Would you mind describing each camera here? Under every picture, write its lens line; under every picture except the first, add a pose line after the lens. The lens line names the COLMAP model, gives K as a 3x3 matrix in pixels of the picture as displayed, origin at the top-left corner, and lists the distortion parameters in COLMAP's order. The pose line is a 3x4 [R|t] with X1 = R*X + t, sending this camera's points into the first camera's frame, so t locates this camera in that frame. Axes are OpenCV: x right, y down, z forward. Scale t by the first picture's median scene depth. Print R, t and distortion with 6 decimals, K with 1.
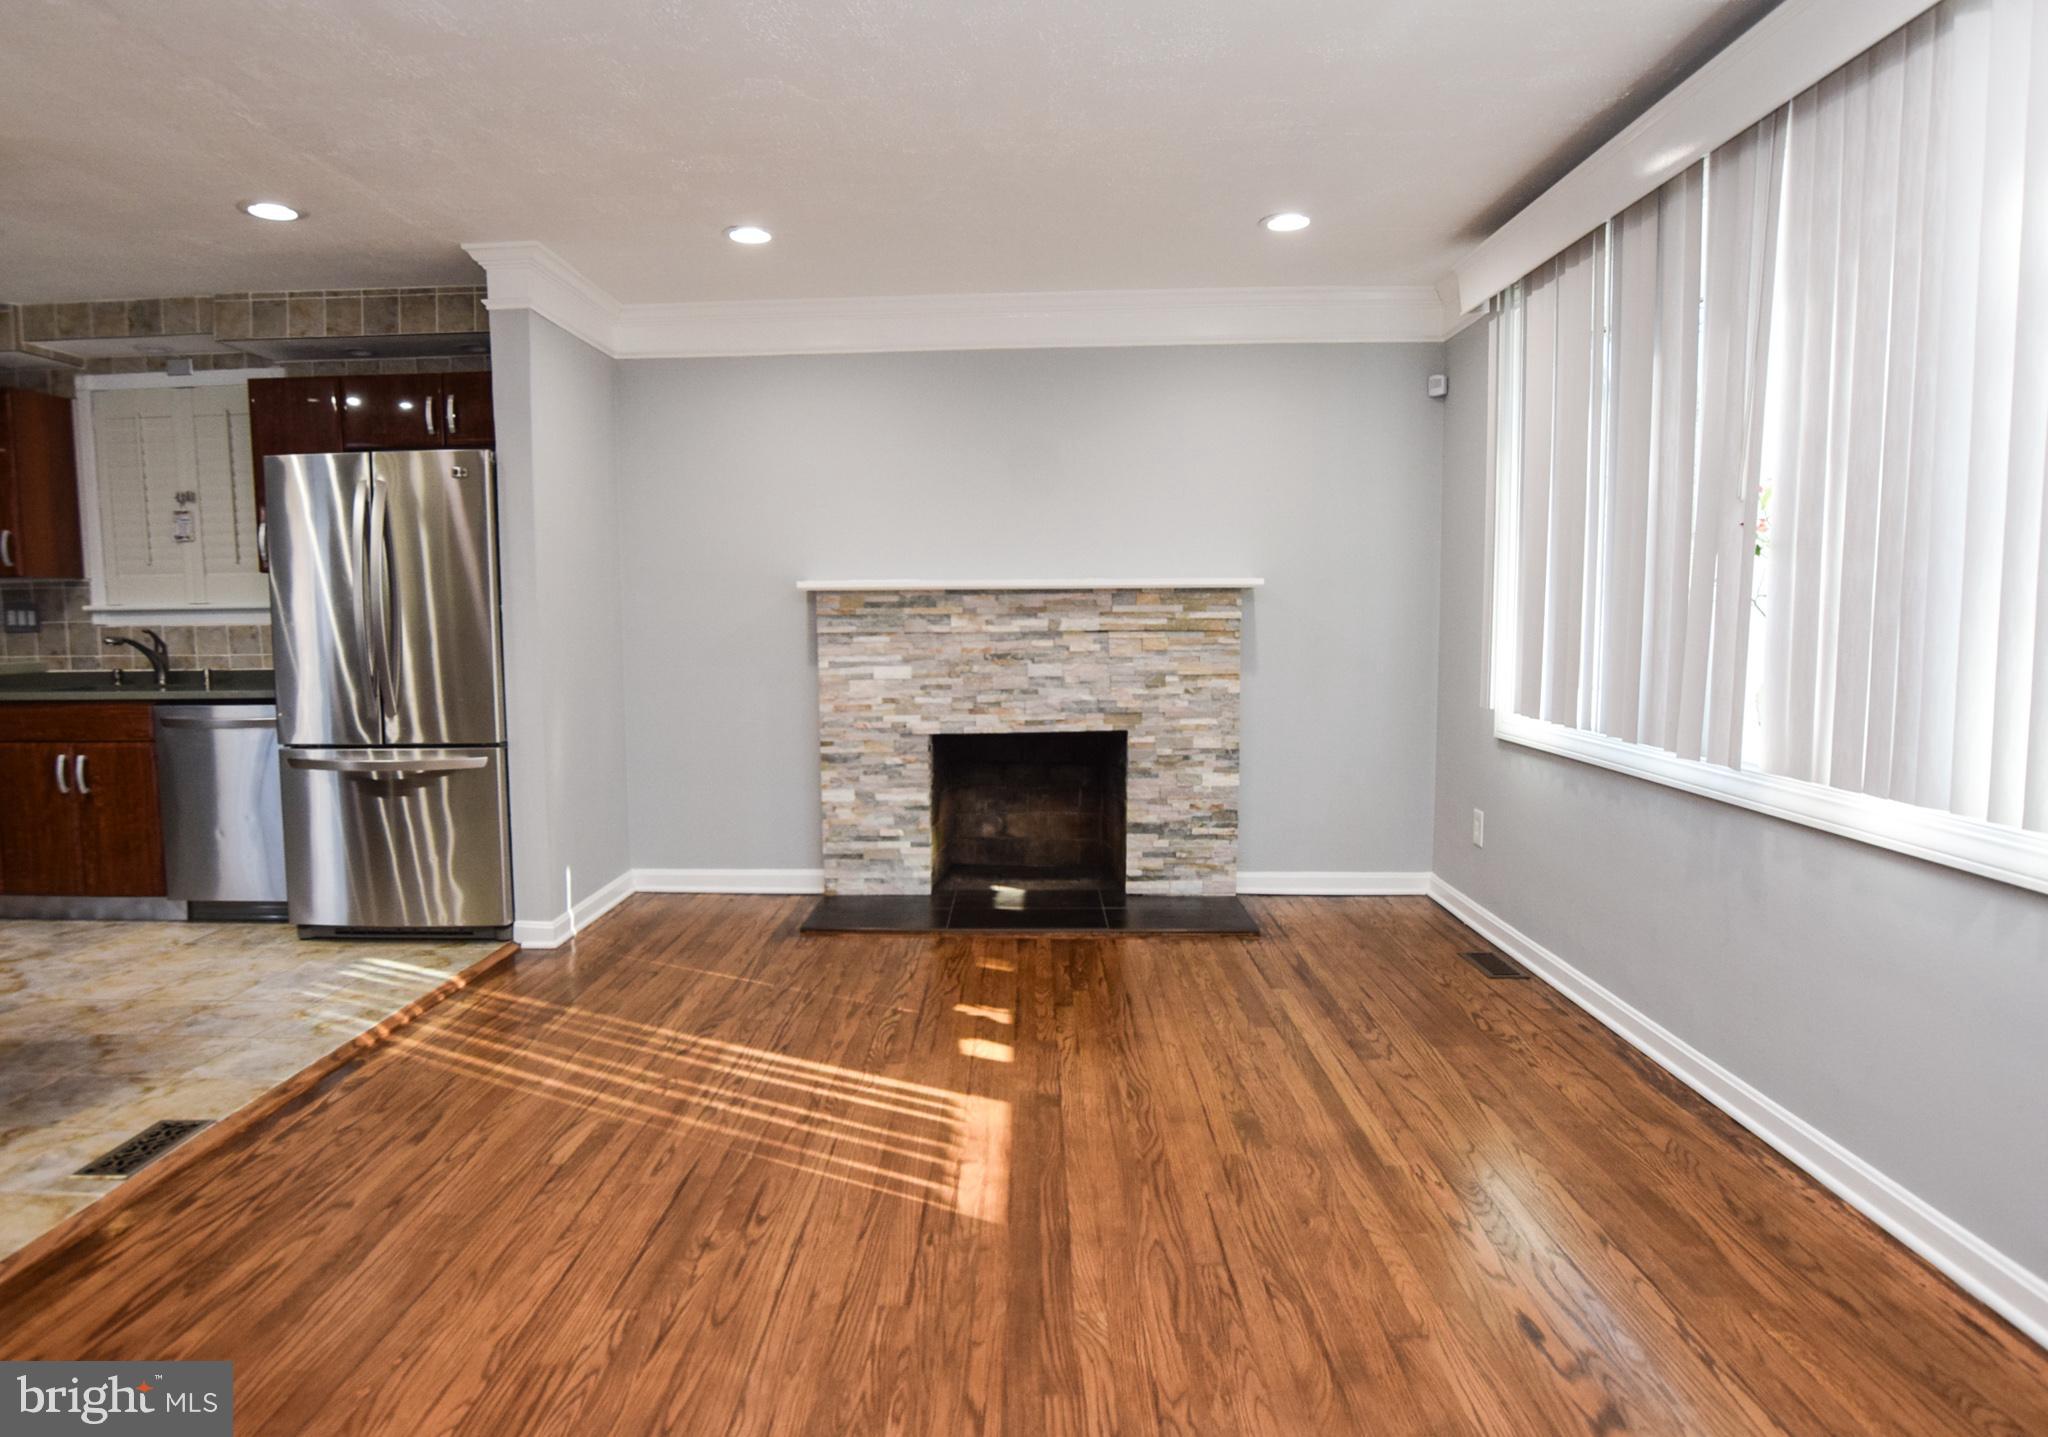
lens RADIAL K [[1193.5, 0, 954.8], [0, 1193.5, 714.3], [0, 0, 1]] dist [-0.023896, 0.003758]
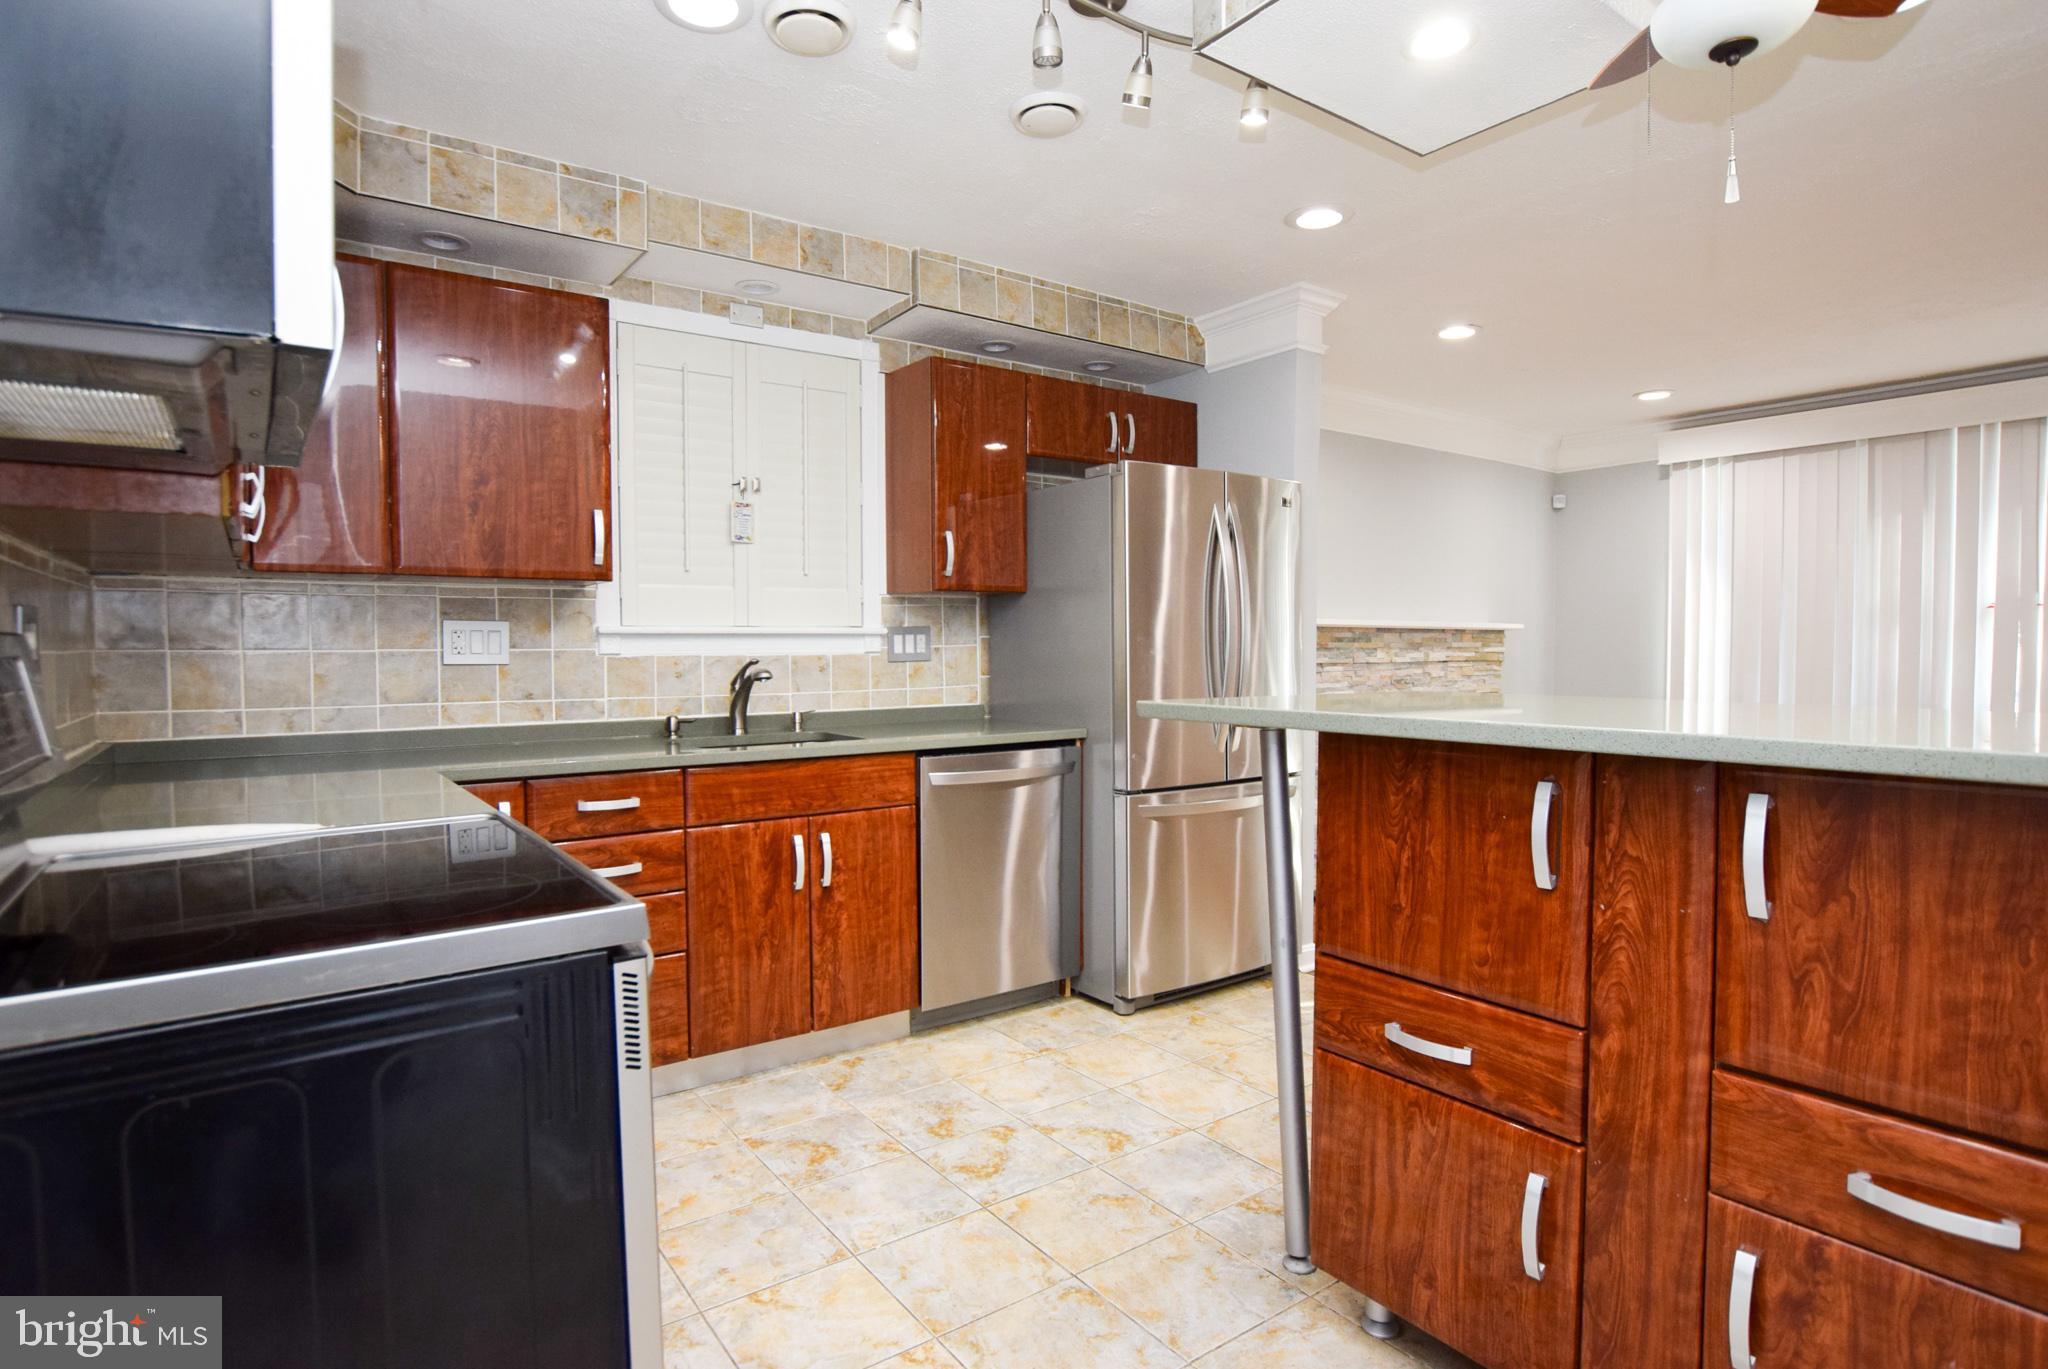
lens RADIAL K [[1063.0, 0, 1017.2], [0, 1063.0, 684.2], [0, 0, 1]] dist [-0.029619, 0.007336]
pose [[0.772935, -0.015242, 0.634302, -0.998361], [0.050676, 0.998001, -0.037770, -0.023993], [-0.632458, 0.061338, 0.772162, 0.395444]]
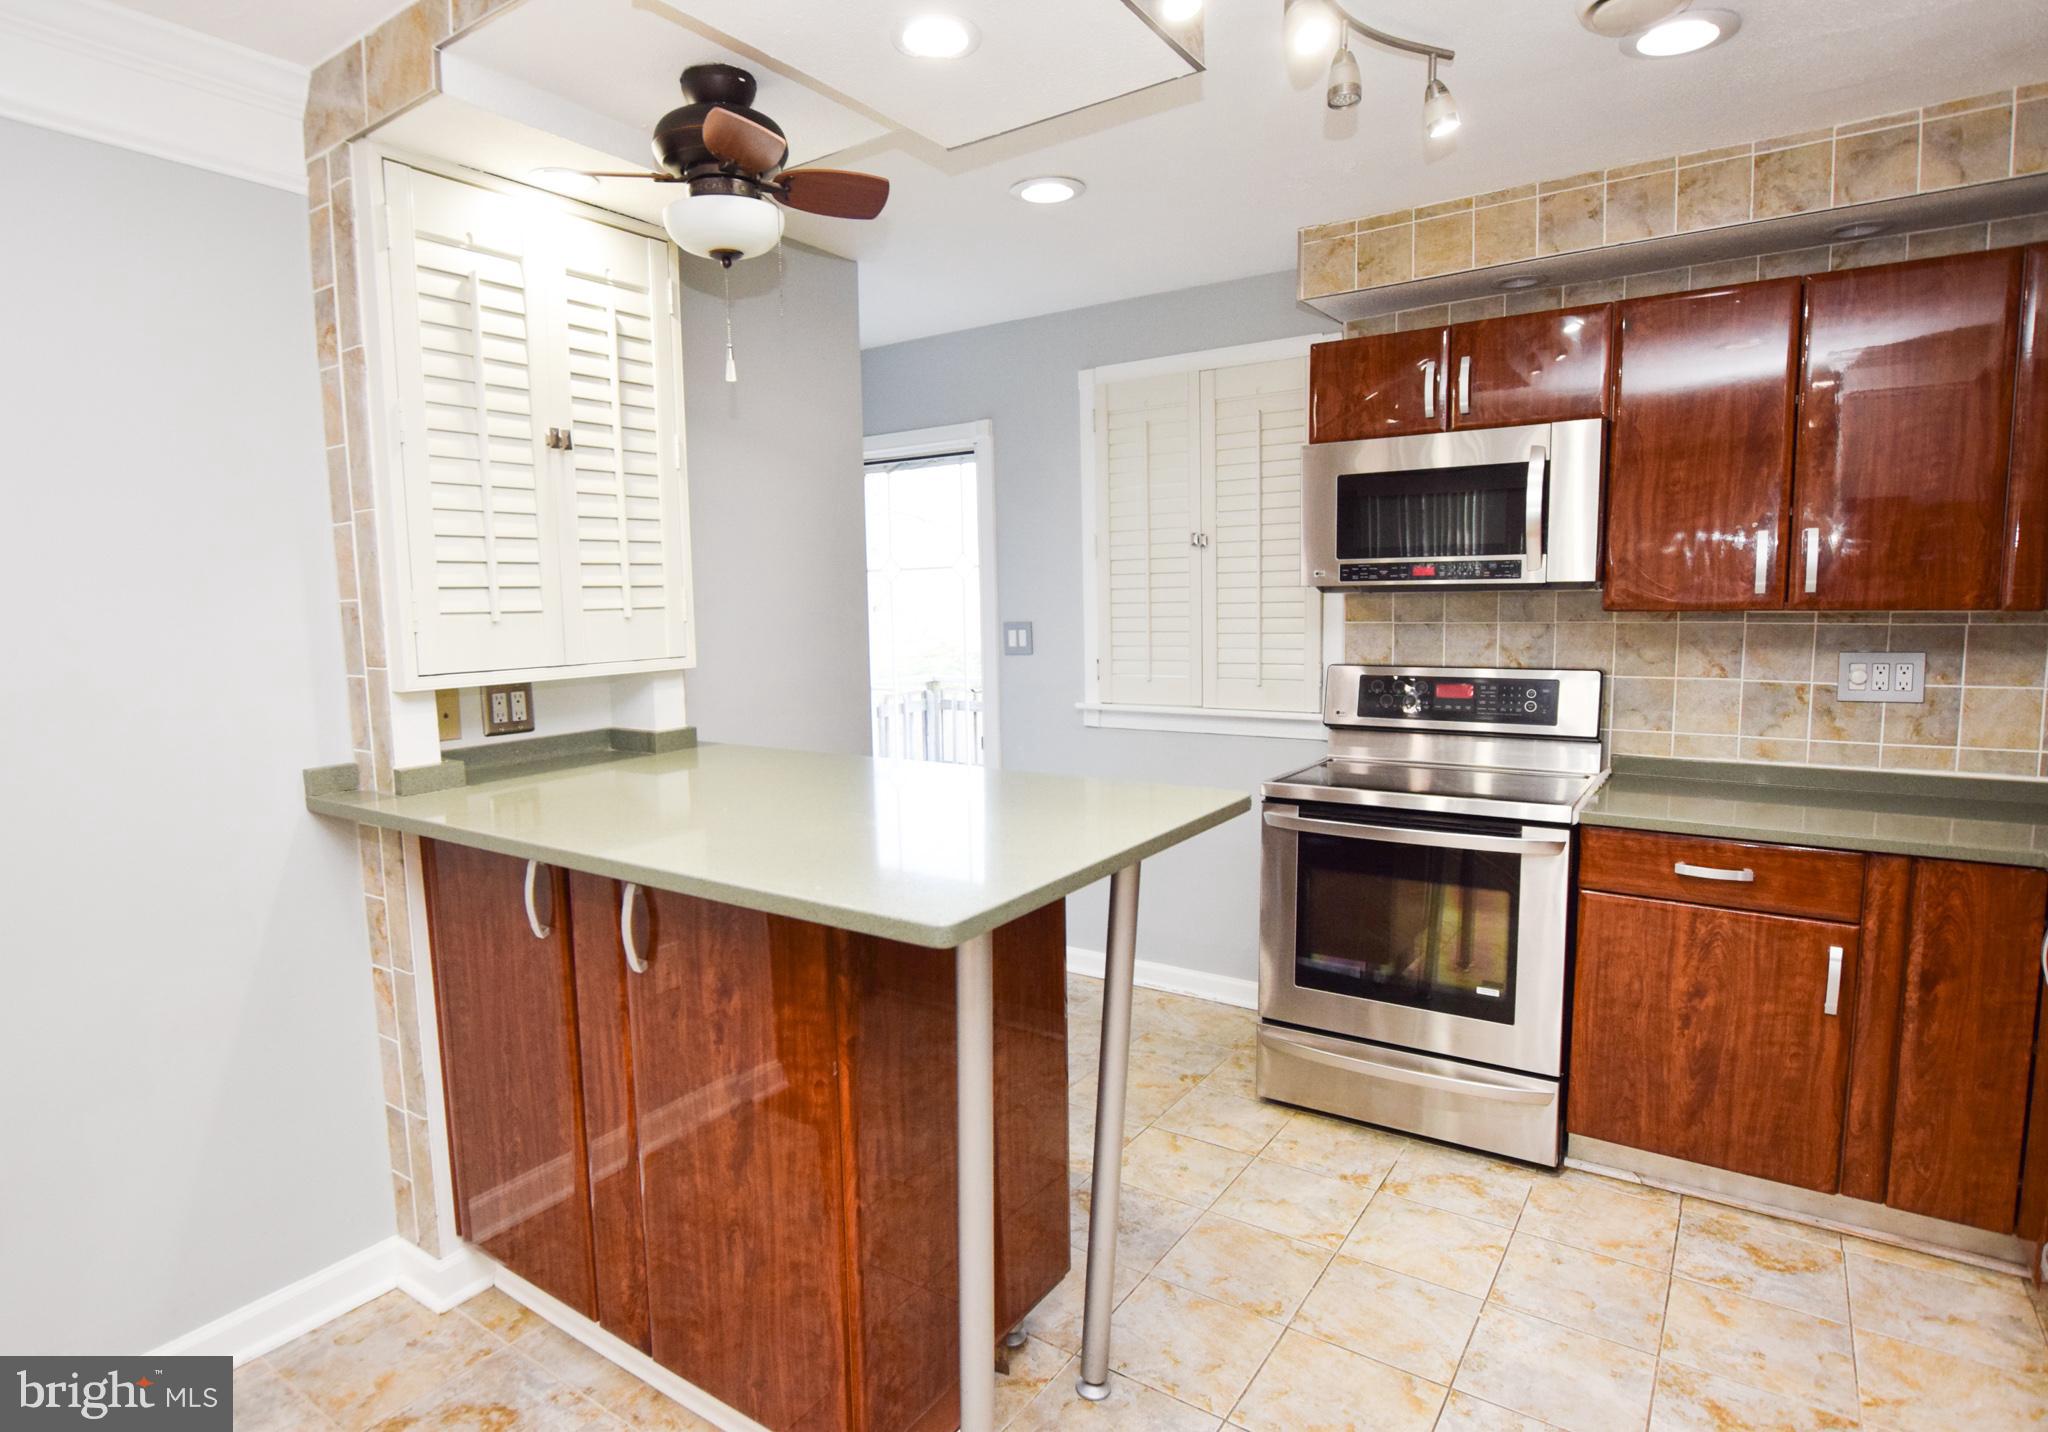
lens RADIAL K [[1102.3, 0, 965.0], [0, 1102.3, 716.3], [0, 0, 1]] dist [-0.022017, 0.000869]
pose [[-0.533472, 0.112226, -0.838339, -0.307985], [-0.046390, 0.985784, 0.161485, -0.120621], [0.844545, 0.125038, -0.520682, 0.802100]]
